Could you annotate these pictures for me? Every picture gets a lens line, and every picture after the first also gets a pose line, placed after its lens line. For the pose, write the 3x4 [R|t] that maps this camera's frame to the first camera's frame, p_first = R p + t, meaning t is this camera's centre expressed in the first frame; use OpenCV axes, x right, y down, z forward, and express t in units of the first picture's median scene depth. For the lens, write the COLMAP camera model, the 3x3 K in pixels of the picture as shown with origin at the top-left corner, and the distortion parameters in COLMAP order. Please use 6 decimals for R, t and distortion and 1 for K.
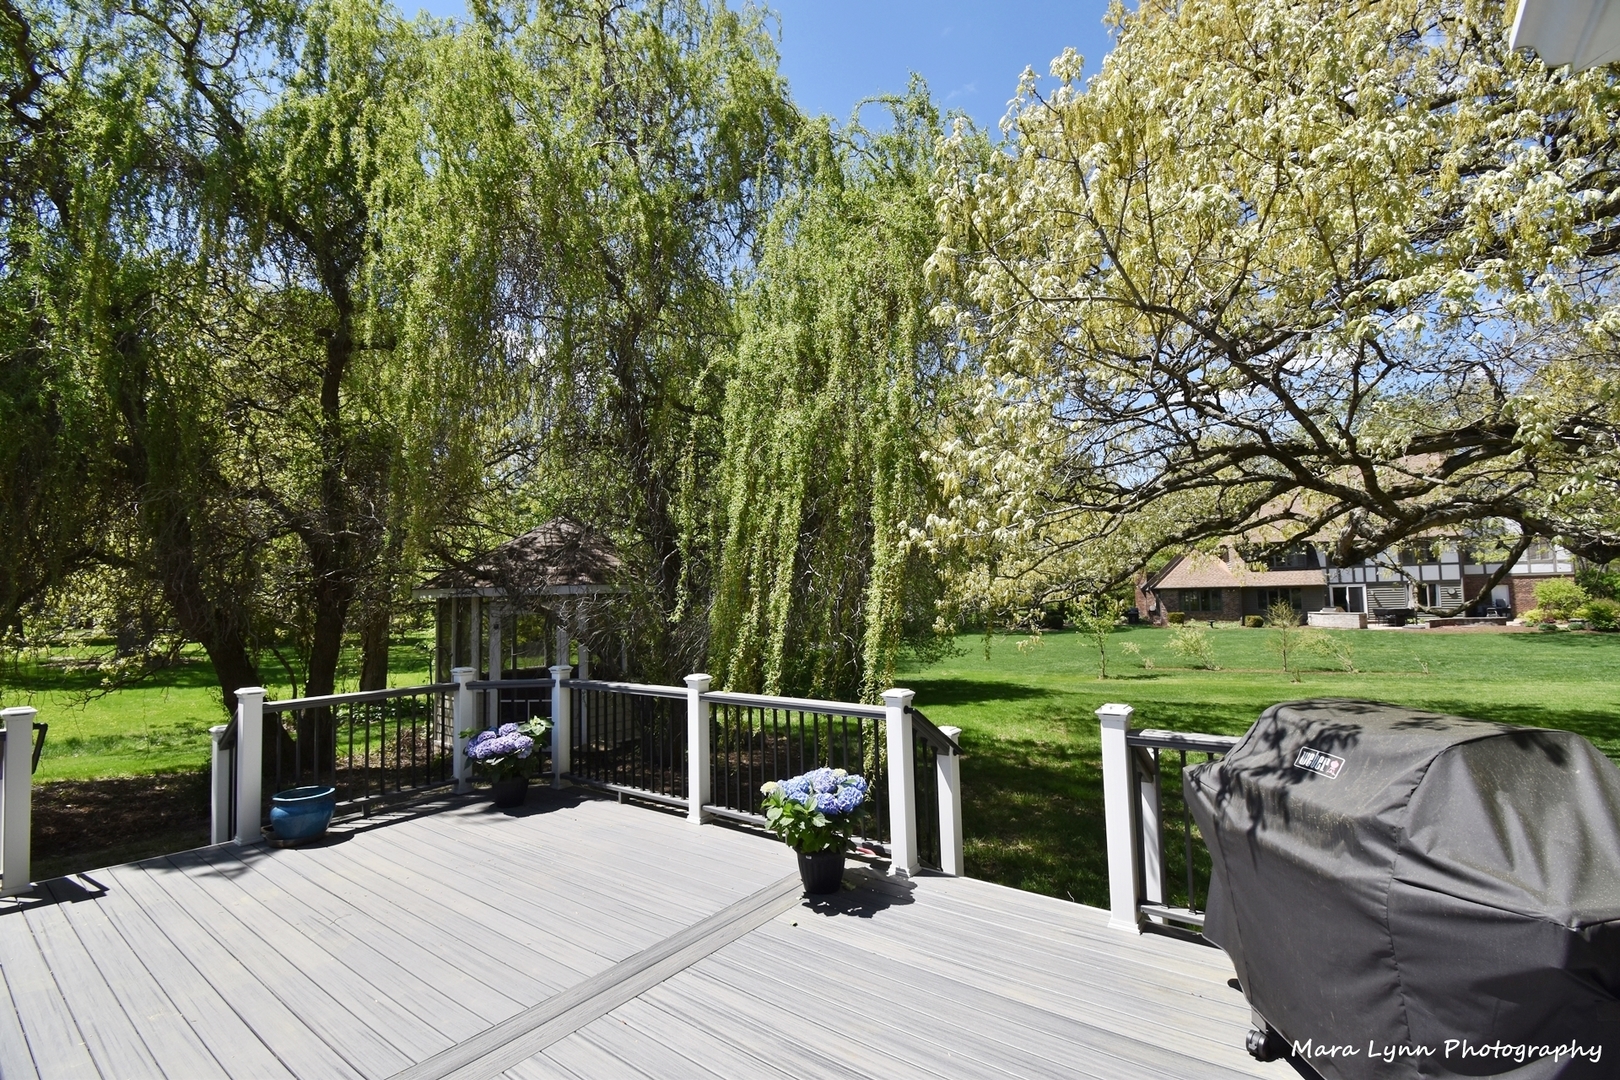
lens RADIAL K [[706.2, 0, 816.6], [0, 706.2, 546.6], [0, 0, 1]] dist [0.010134, -0.022376]
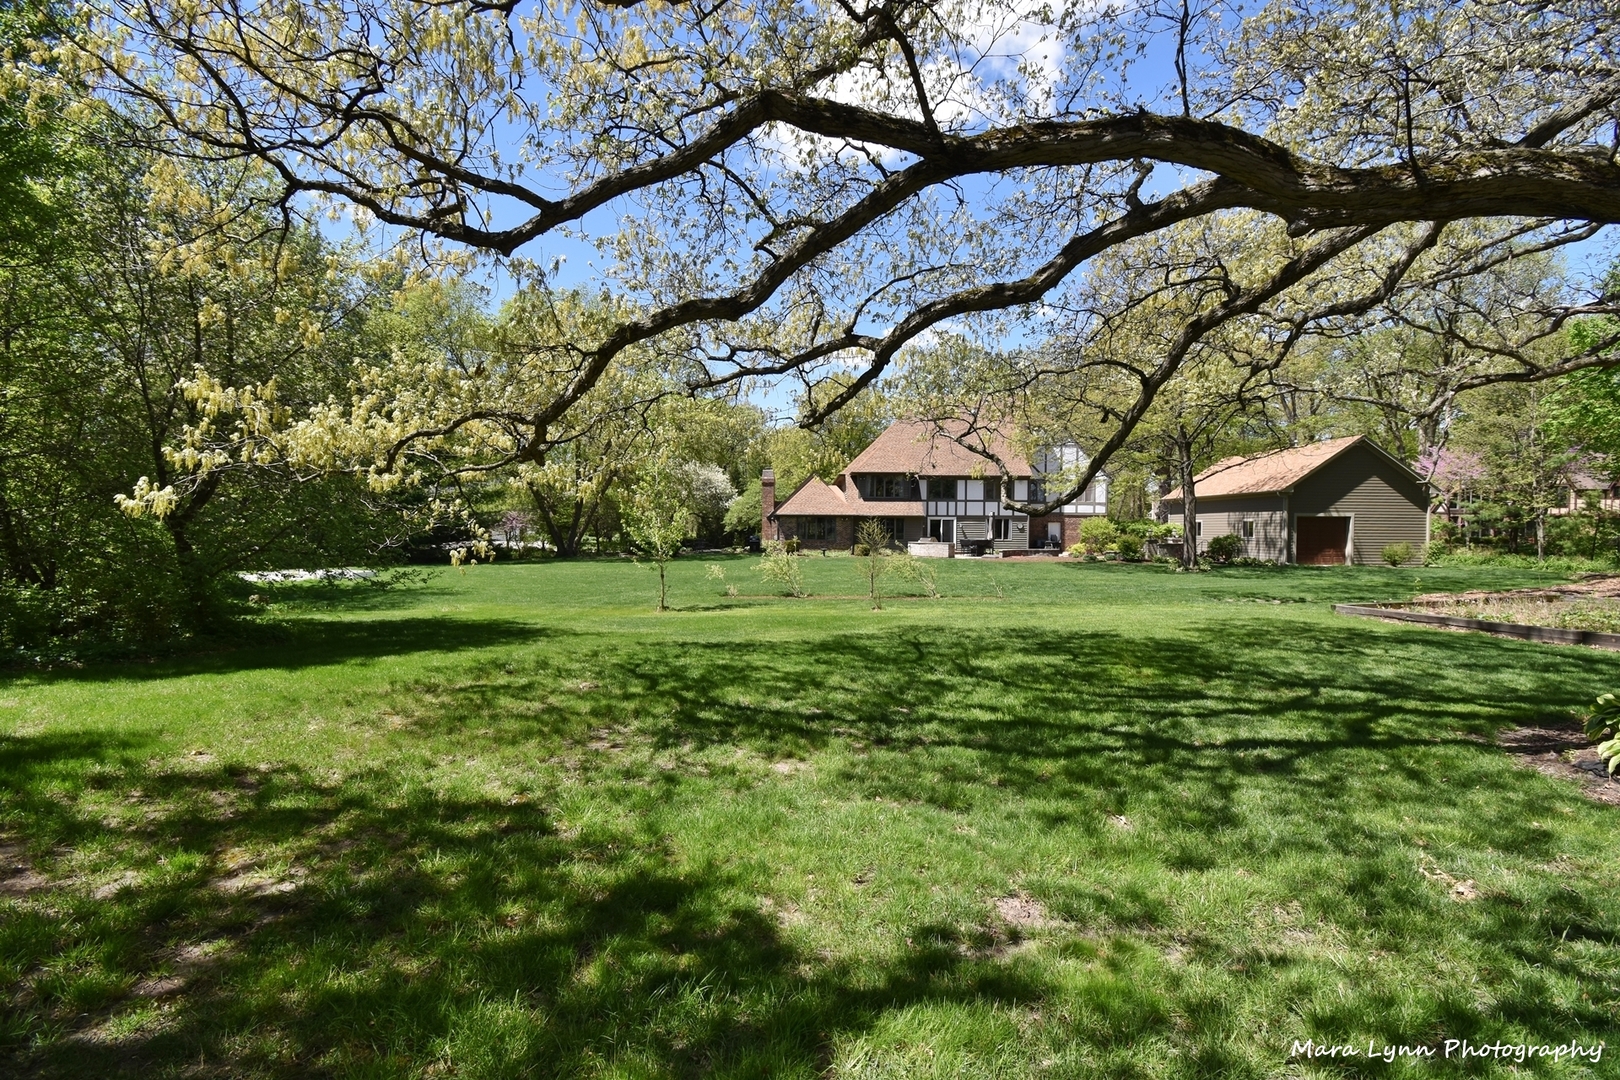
lens RADIAL K [[706.2, 0, 816.6], [0, 706.2, 546.6], [0, 0, 1]] dist [0.010134, -0.022376]
pose [[0.894334, 0.017538, 0.447057, 0.126035], [-0.058023, 0.995339, 0.077028, 0.030222], [-0.443622, -0.094828, 0.891183, 0.152916]]
